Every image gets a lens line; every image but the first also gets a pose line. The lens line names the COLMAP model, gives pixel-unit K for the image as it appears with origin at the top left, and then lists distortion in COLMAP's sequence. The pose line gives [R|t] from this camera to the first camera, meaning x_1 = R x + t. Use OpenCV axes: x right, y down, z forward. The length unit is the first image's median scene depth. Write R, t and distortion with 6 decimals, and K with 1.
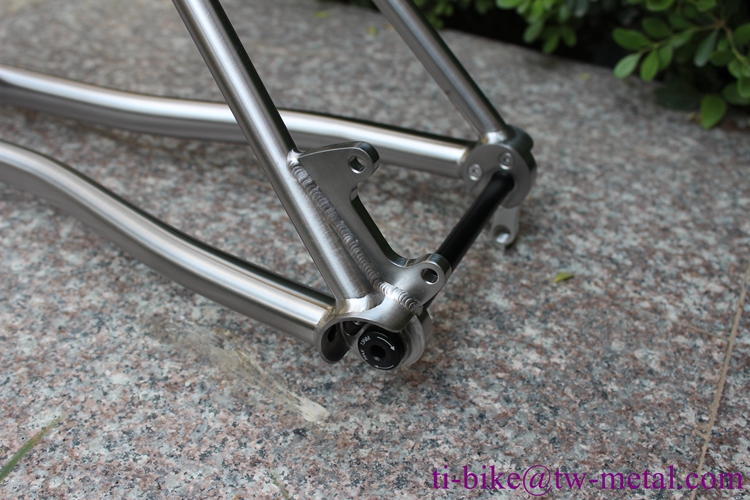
lens RADIAL K [[933.0, 0, 361.4], [0, 933.0, 251.4], [0, 0, 1]] dist [-0.085824, 0.082867]
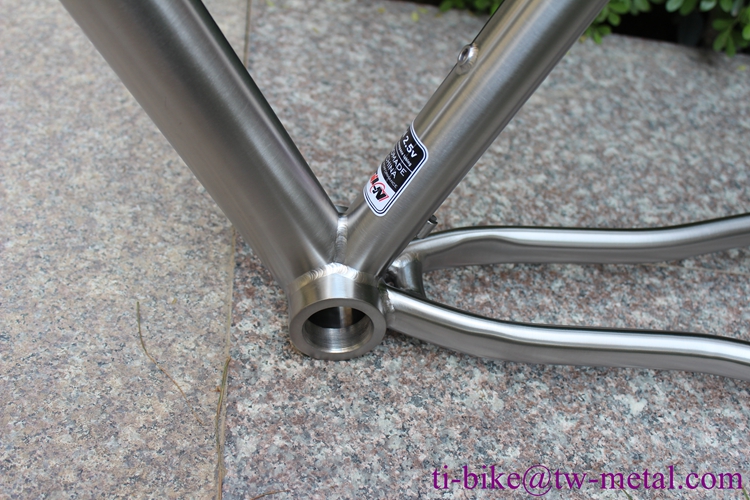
lens RADIAL K [[933.0, 0, 361.4], [0, 933.0, 251.4], [0, 0, 1]] dist [-0.085824, 0.082867]
pose [[0.860645, -0.284113, 0.422576, -0.968910], [0.190276, 0.949194, 0.250650, -0.468784], [-0.472320, -0.135314, 0.870979, 0.258799]]
